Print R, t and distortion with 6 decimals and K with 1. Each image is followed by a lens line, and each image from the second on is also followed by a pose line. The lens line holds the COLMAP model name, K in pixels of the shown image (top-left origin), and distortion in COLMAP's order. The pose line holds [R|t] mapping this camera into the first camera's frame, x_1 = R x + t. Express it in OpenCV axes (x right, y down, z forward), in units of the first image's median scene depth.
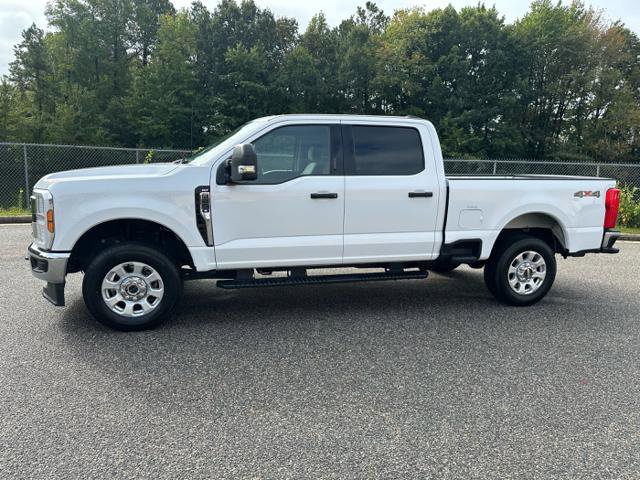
lens RADIAL K [[452.5, 0, 325.4], [0, 452.5, 240.0], [0, 0, 1]] dist [0.029908, -0.031042]
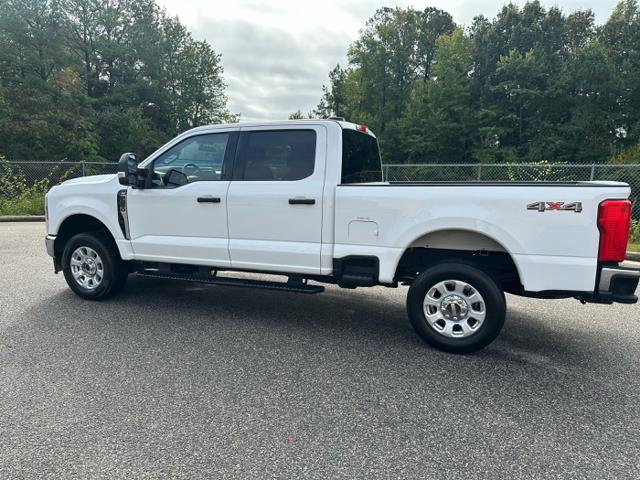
lens RADIAL K [[452.5, 0, 320.8], [0, 452.5, 239.1], [0, 0, 1]] dist [0.029908, -0.031042]
pose [[0.803218, 0.065794, -0.592041, 0.689169], [-0.086176, 0.996261, -0.006199, -0.019148], [0.589419, 0.055999, 0.805884, 0.251444]]
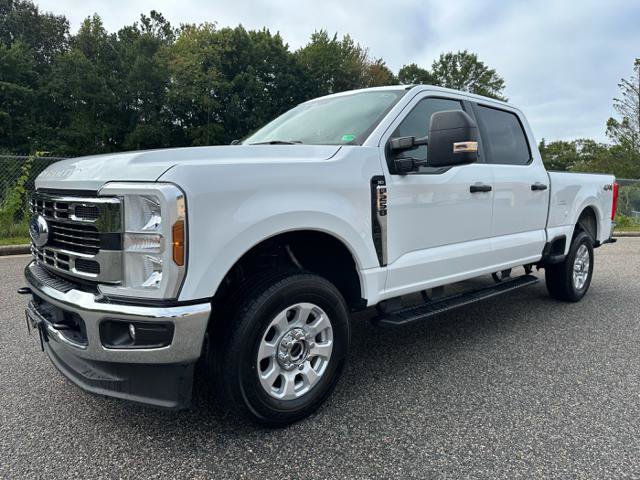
lens RADIAL K [[452.5, 0, 318.4], [0, 452.5, 240.6], [0, 0, 1]] dist [0.029908, -0.031042]
pose [[0.895553, -0.068718, 0.439617, -0.492676], [0.086370, 0.996057, -0.020248, -0.014479], [-0.436492, 0.056103, 0.897957, 0.346550]]
